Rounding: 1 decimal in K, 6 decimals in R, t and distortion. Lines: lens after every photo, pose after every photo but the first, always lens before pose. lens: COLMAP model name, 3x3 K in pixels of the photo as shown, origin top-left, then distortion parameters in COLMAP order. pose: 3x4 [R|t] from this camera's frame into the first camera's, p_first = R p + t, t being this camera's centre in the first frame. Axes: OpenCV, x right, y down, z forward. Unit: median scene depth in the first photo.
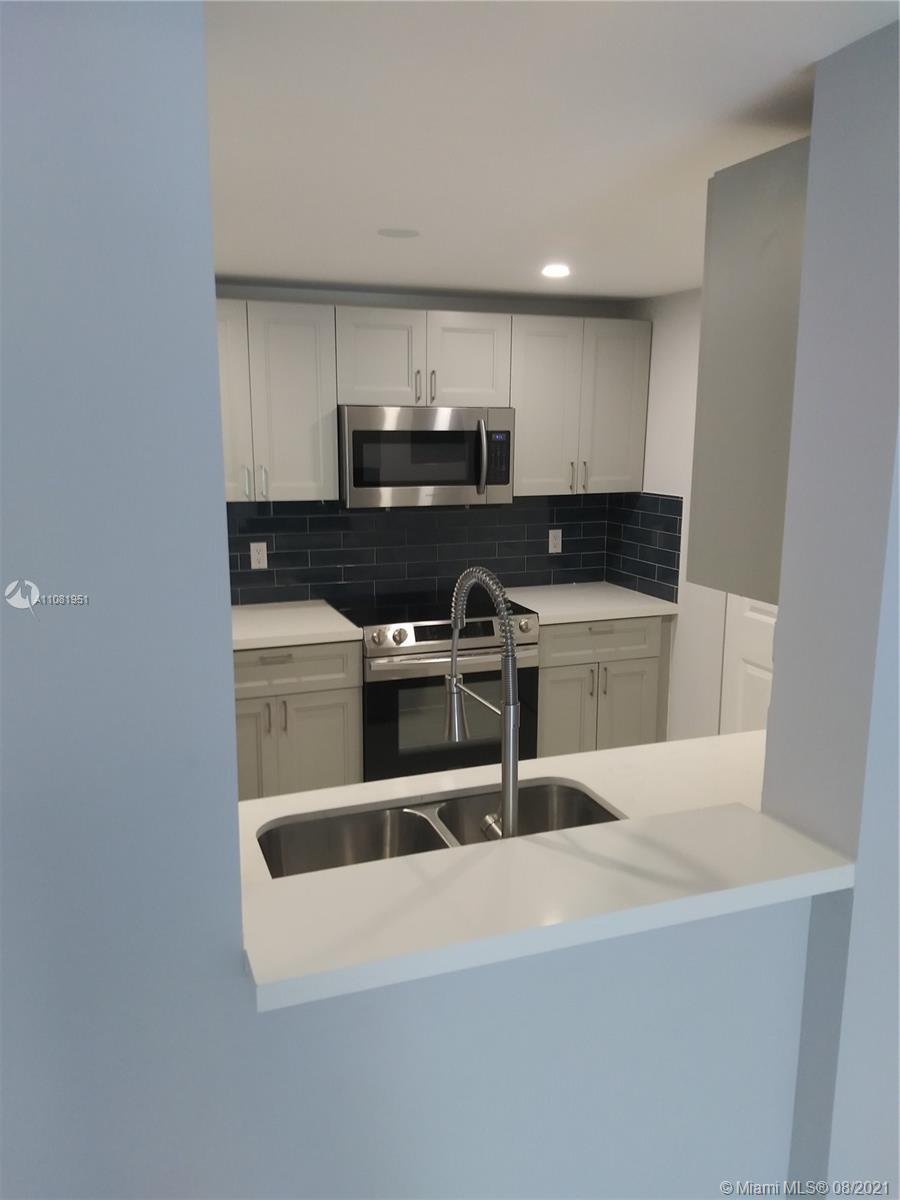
lens RADIAL K [[909.1, 0, 449.3], [0, 909.1, 597.8], [0, 0, 1]] dist [0.052619, -0.080453]
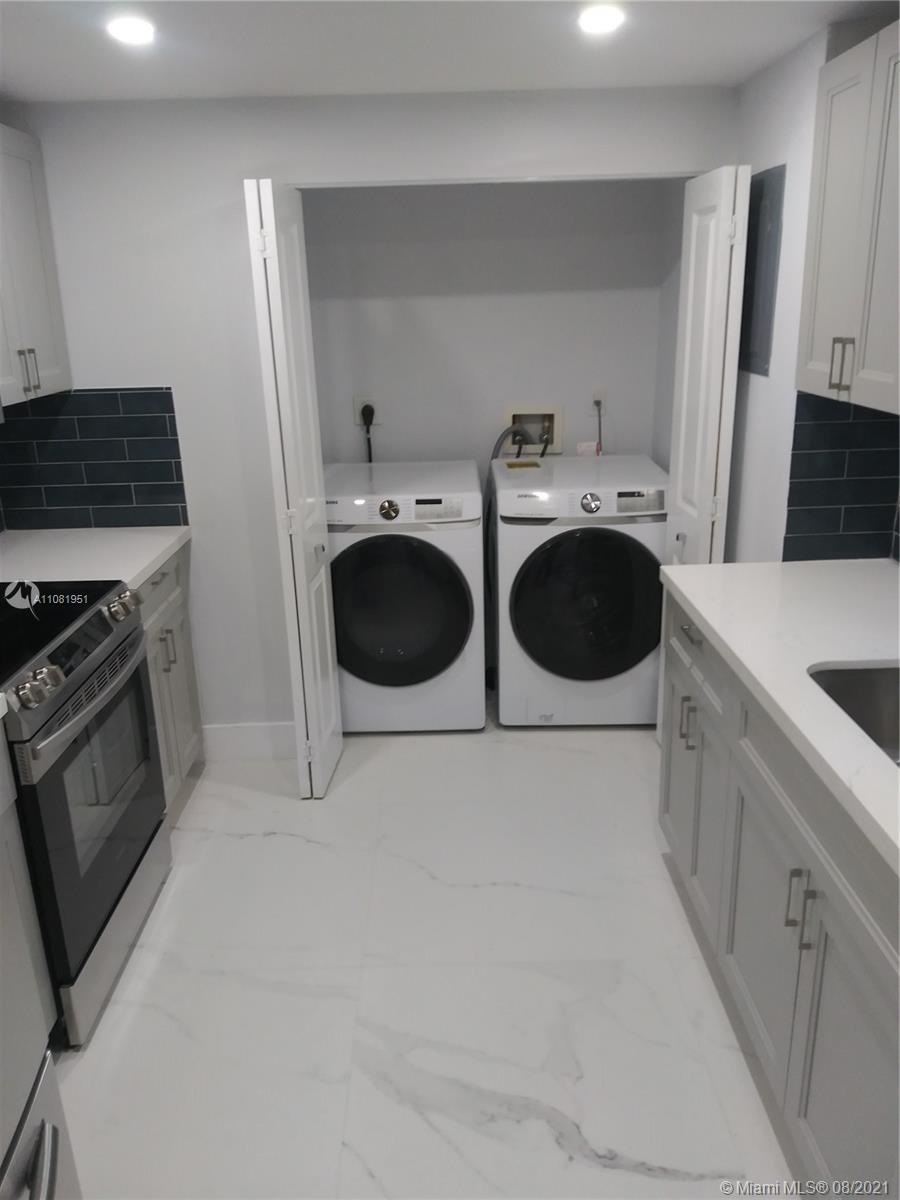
lens RADIAL K [[909.1, 0, 450.7], [0, 909.1, 601.8], [0, 0, 1]] dist [0.052619, -0.080453]
pose [[0.346615, -0.308507, 0.885822, -0.381726], [0.203069, 0.946650, 0.250232, -0.080262], [-0.915762, 0.093149, 0.390772, 0.480929]]
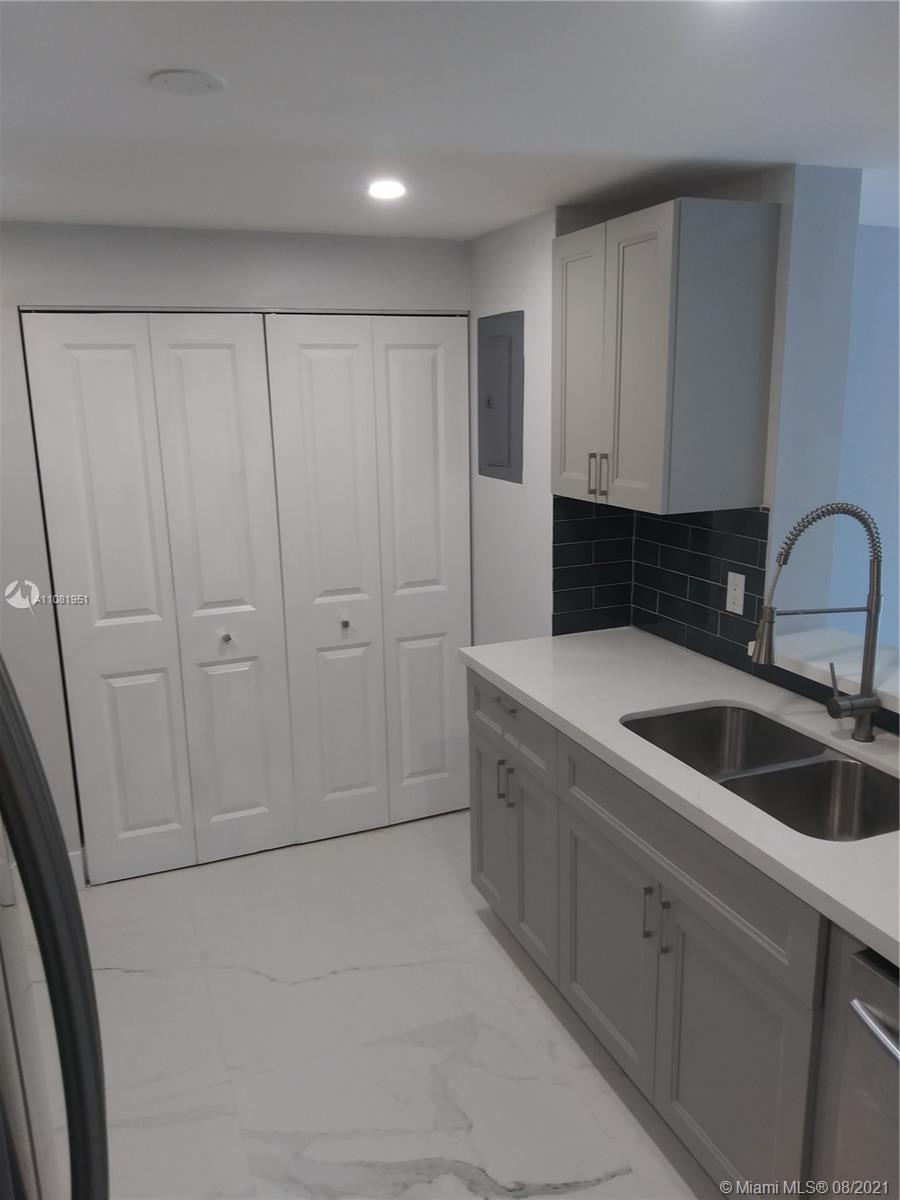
lens RADIAL K [[909.1, 0, 439.0], [0, 909.1, 596.7], [0, 0, 1]] dist [0.052619, -0.080453]
pose [[-0.011880, -0.226837, 0.973860, -0.499790], [0.198884, 0.953934, 0.224622, -0.146079], [-0.979951, 0.196354, 0.033781, 0.646195]]
